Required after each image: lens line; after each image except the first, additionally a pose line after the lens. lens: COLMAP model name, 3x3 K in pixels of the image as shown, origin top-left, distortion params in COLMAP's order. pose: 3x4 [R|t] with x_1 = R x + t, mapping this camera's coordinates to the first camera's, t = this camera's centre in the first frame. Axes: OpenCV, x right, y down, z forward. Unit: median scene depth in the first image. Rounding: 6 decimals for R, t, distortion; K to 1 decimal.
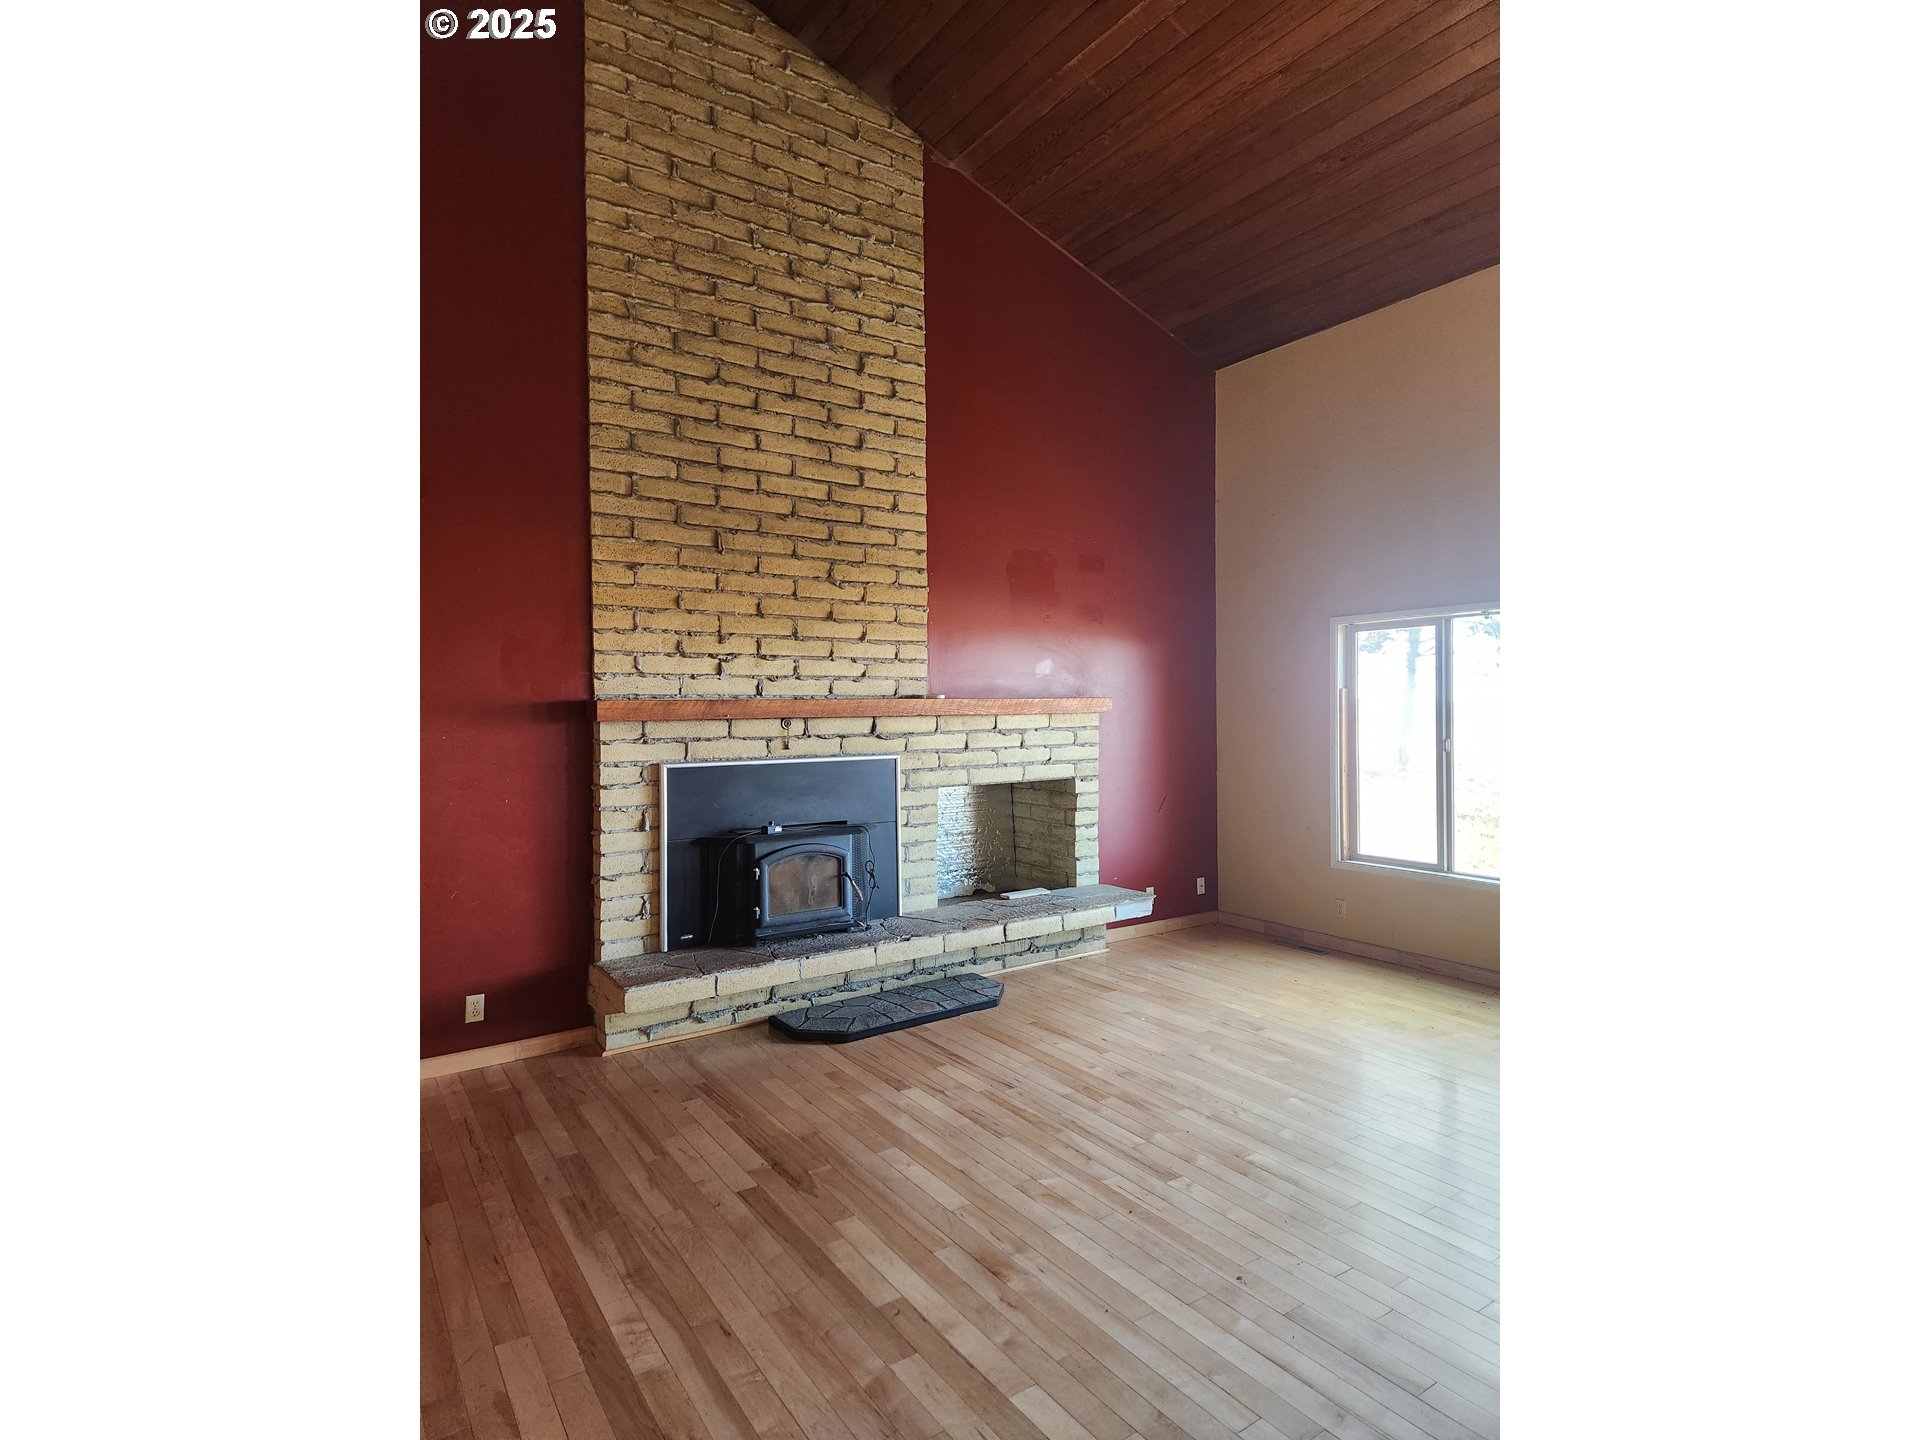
lens RADIAL K [[959.3, 0, 955.8], [0, 959.3, 714.5], [0, 0, 1]] dist [0.044262, -0.023786]
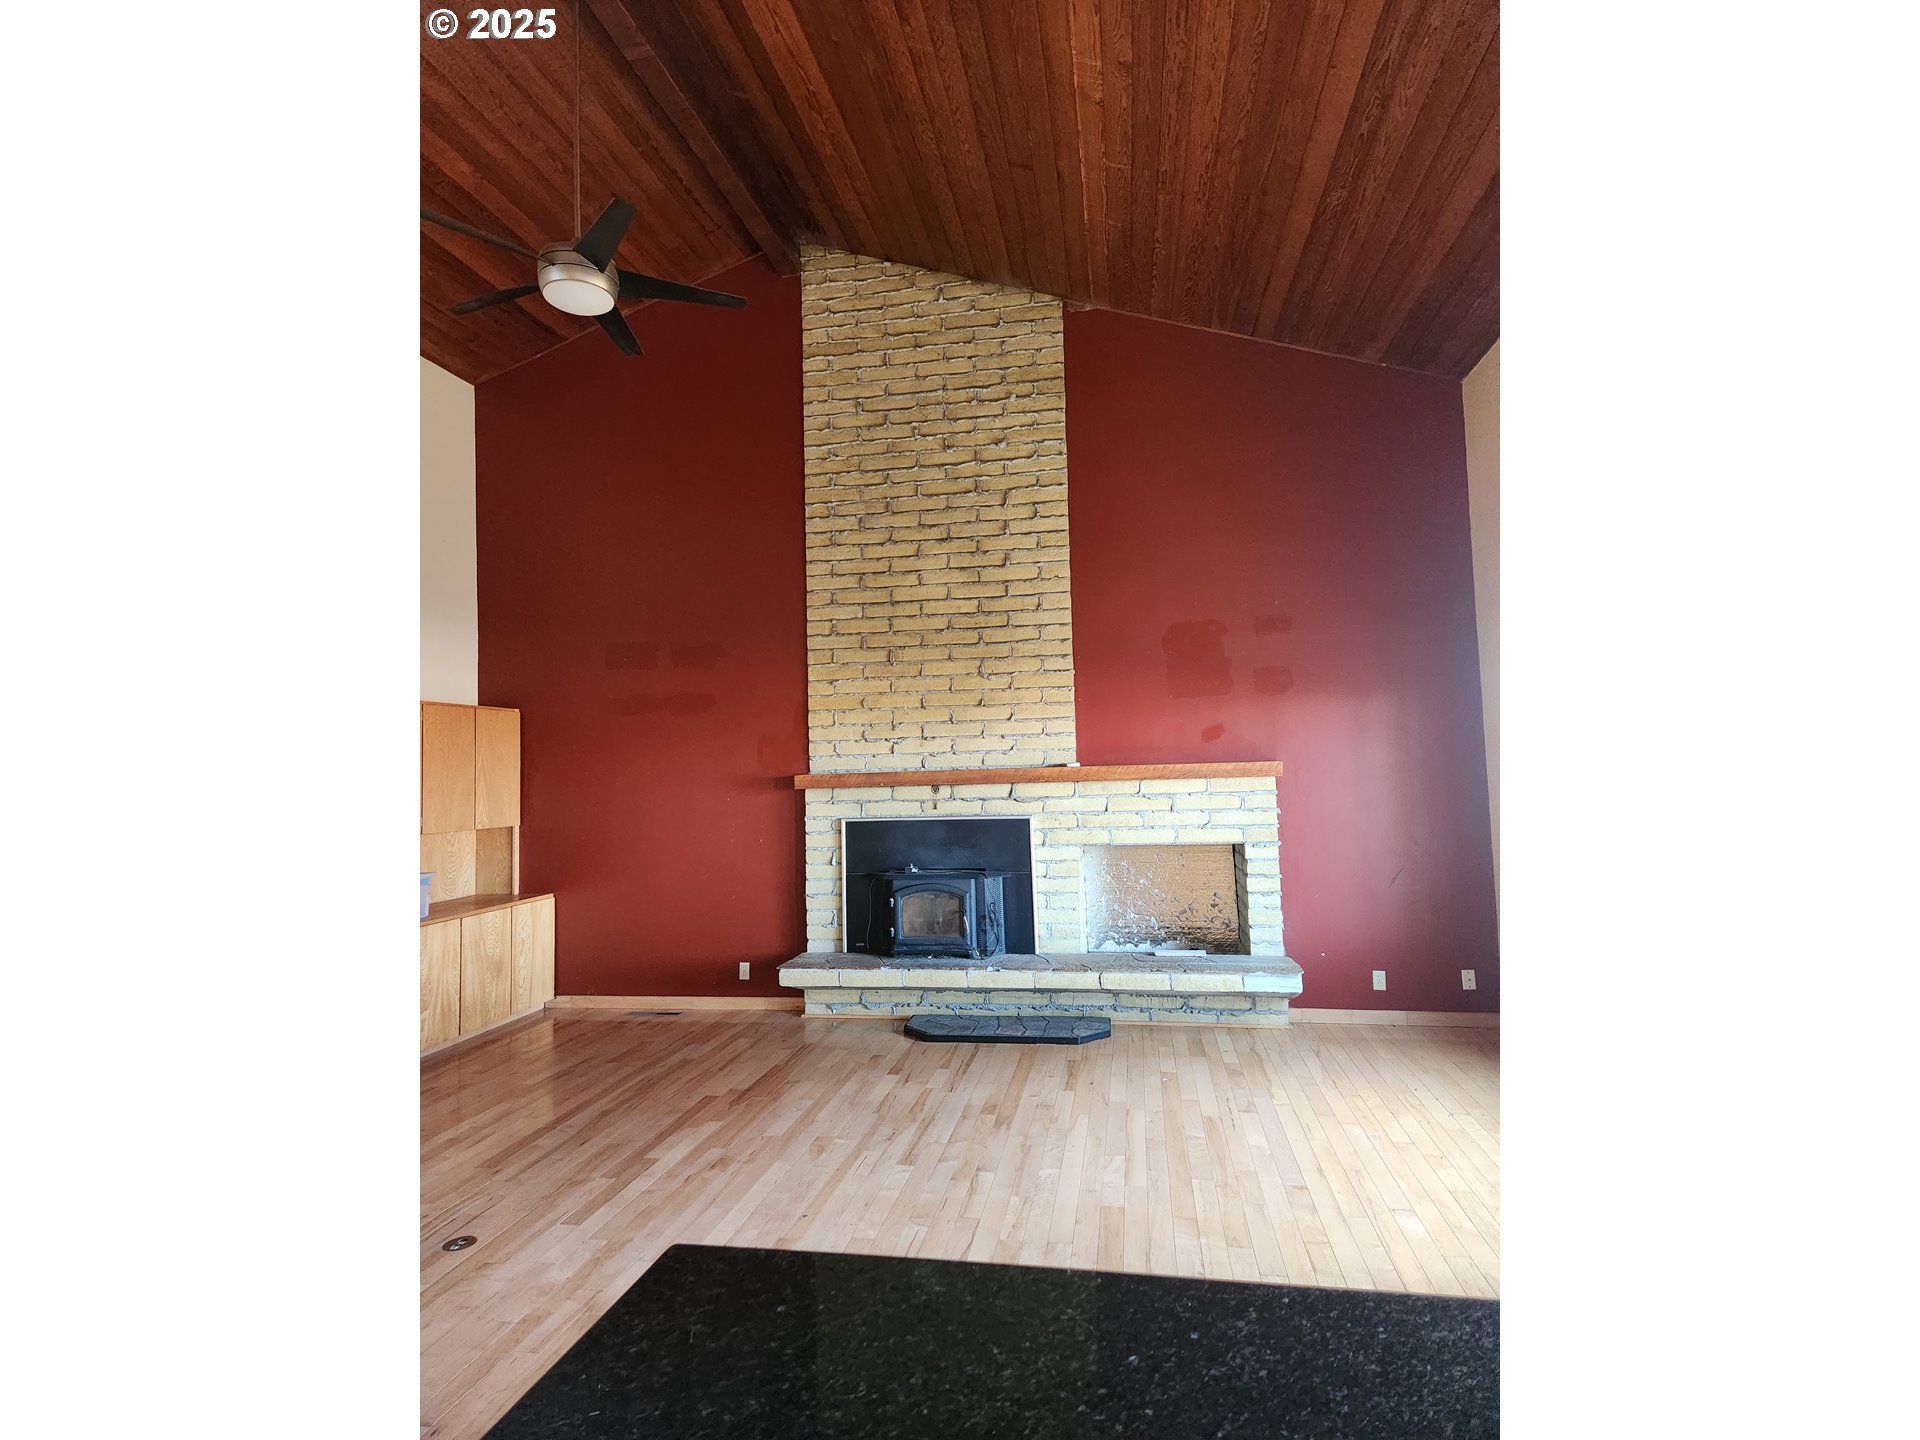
lens RADIAL K [[959.3, 0, 958.9], [0, 959.3, 708.0], [0, 0, 1]] dist [0.044262, -0.023786]
pose [[0.713059, -0.057581, -0.698735, 0.776651], [0.015178, 0.997656, -0.066726, -0.013921], [0.700939, 0.036975, 0.712262, 0.095776]]
